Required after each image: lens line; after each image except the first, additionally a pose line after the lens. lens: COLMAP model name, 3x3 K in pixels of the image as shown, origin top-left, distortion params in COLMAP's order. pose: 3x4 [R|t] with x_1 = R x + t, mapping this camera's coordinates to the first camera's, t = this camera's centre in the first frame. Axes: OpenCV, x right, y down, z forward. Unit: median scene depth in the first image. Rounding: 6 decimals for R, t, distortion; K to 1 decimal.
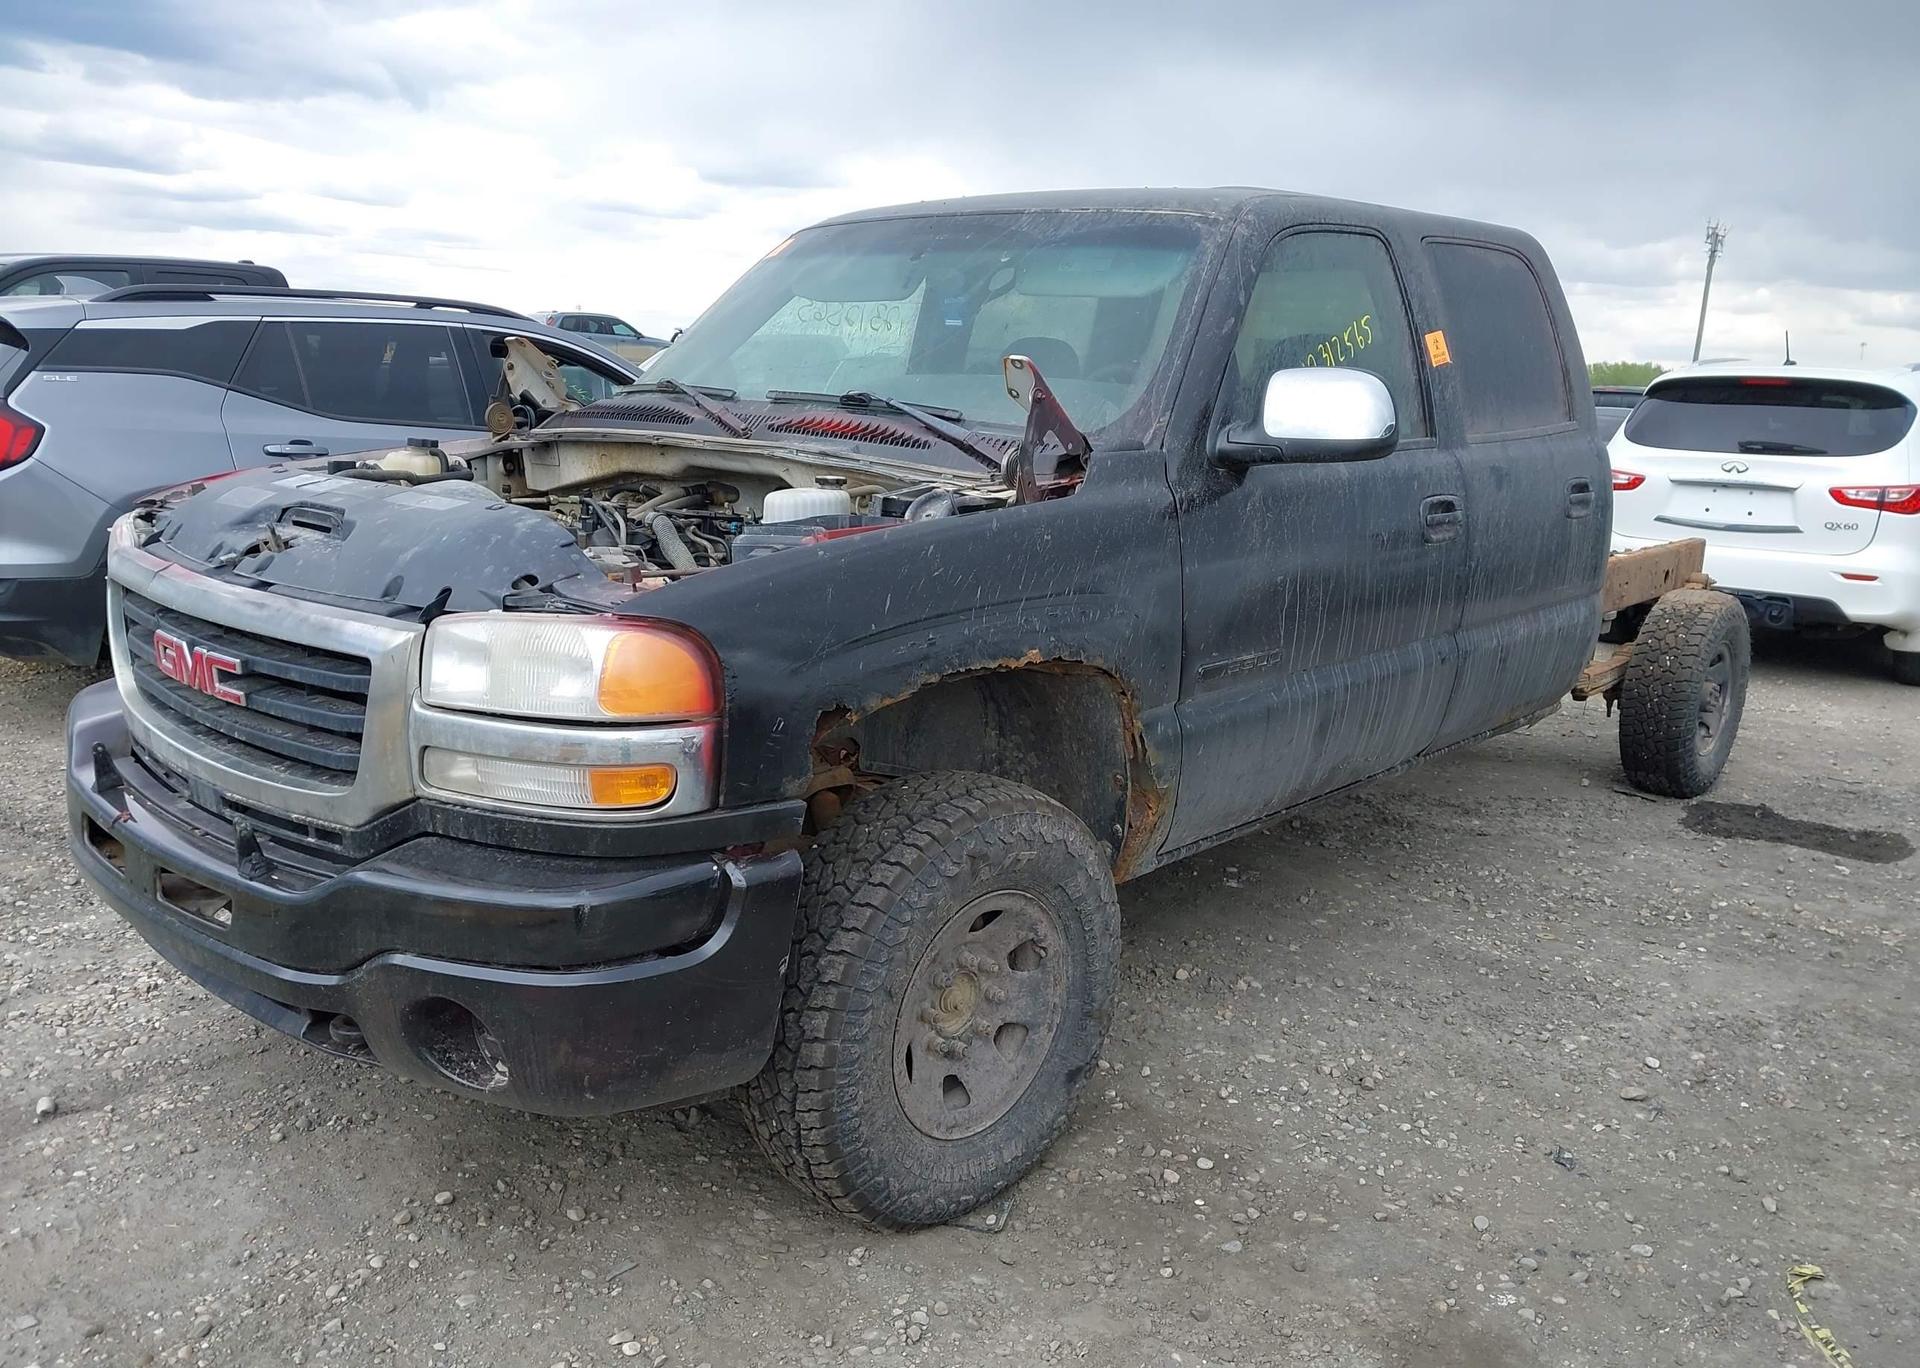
lens RADIAL K [[1563.2, 0, 960.0], [0, 1563.2, 684.0], [0, 0, 1]] dist [0.023567, -0.010893]
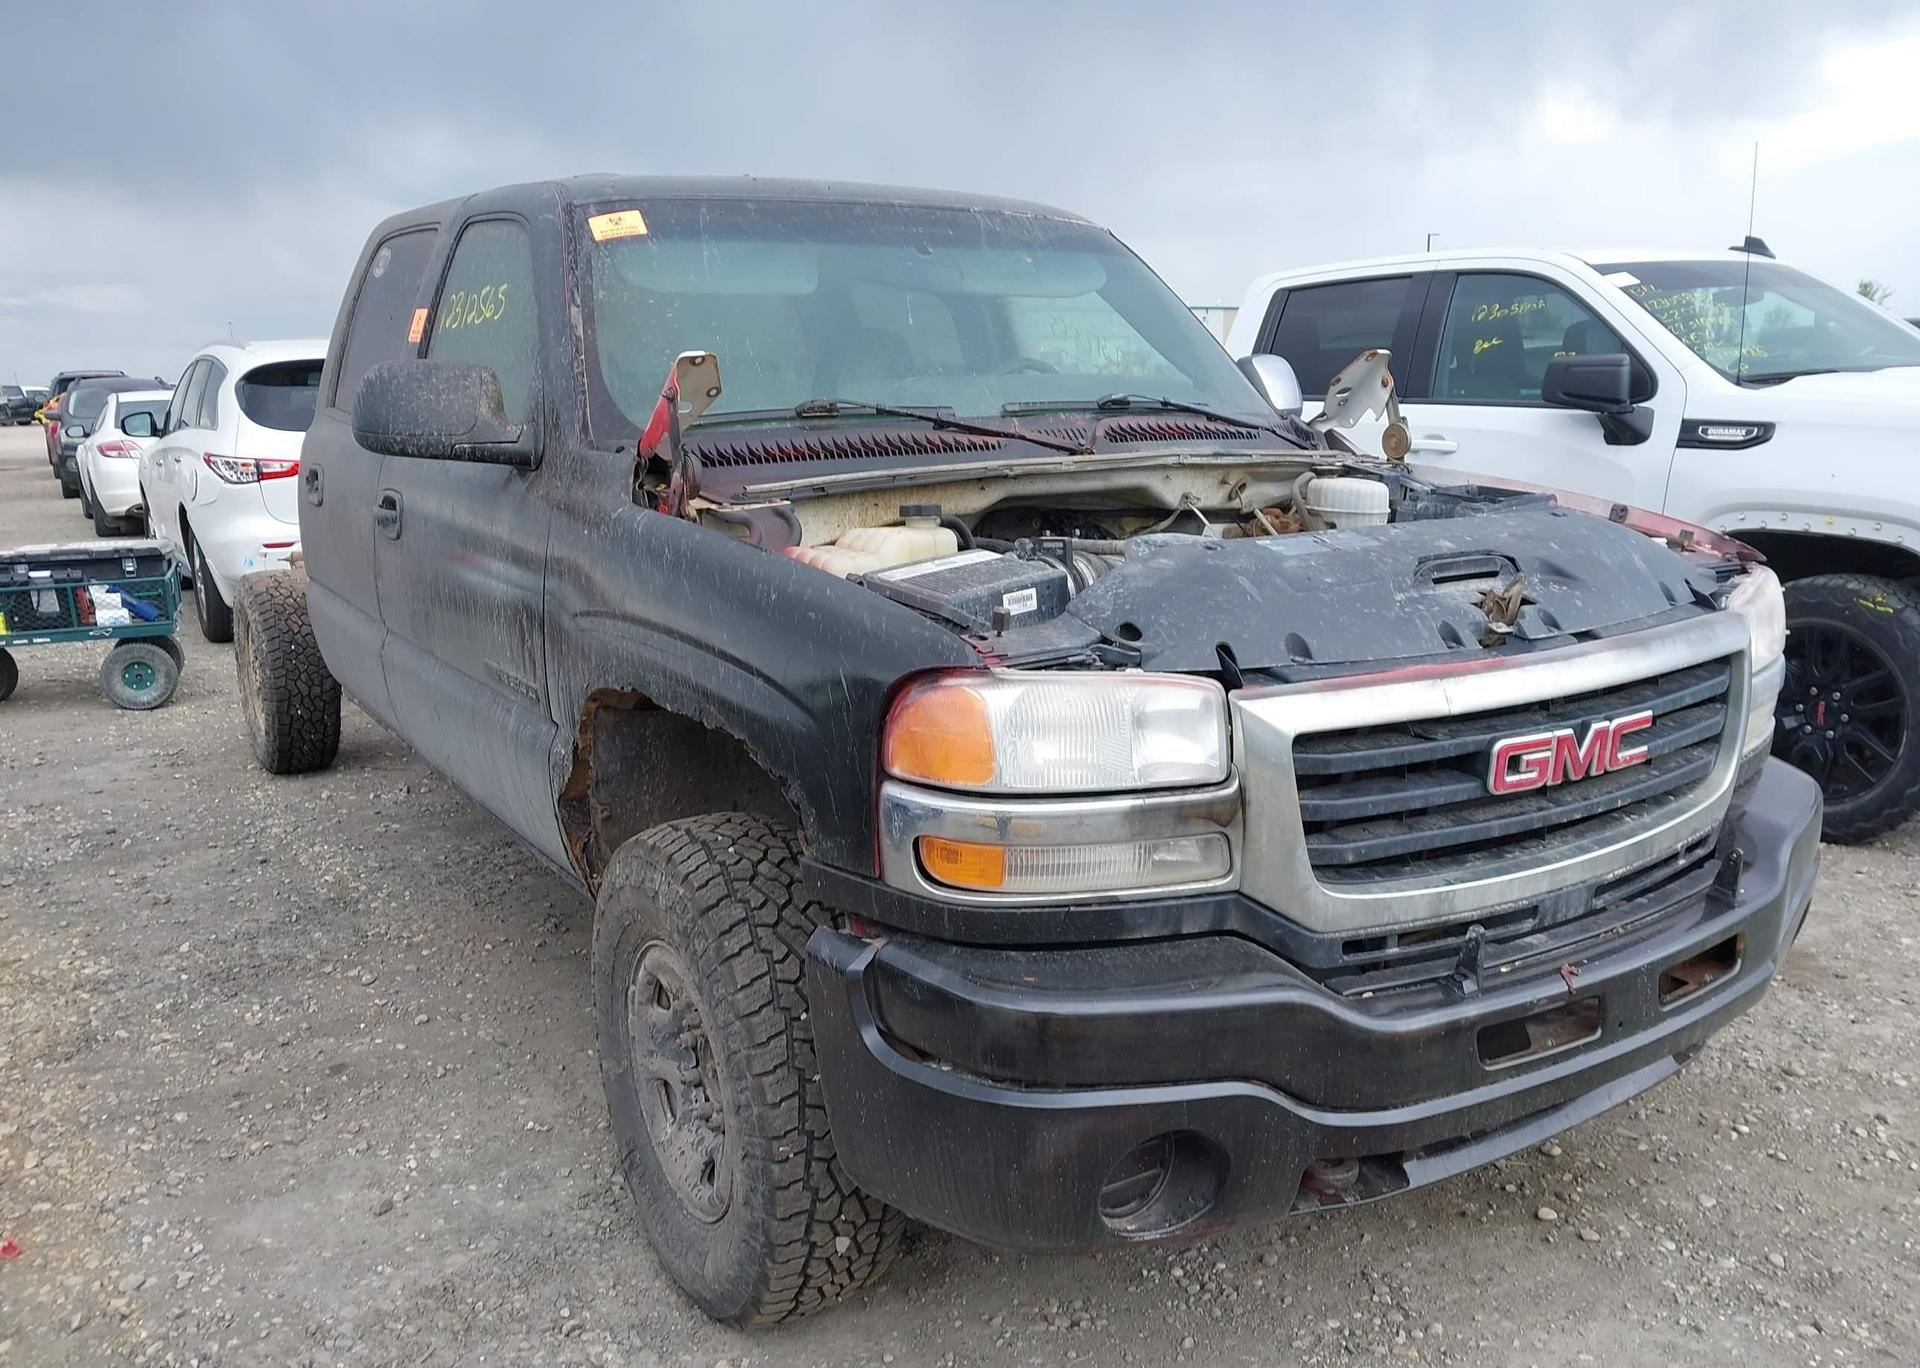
lens RADIAL K [[1571.2, 0, 948.6], [0, 1571.2, 693.4], [0, 0, 1]] dist [0.075492, -0.115626]
pose [[0.251450, -0.236330, 0.938574, -1.174357], [0.217530, 0.958721, 0.183125, -0.232185], [-0.943109, 0.158121, 0.292479, 0.923299]]
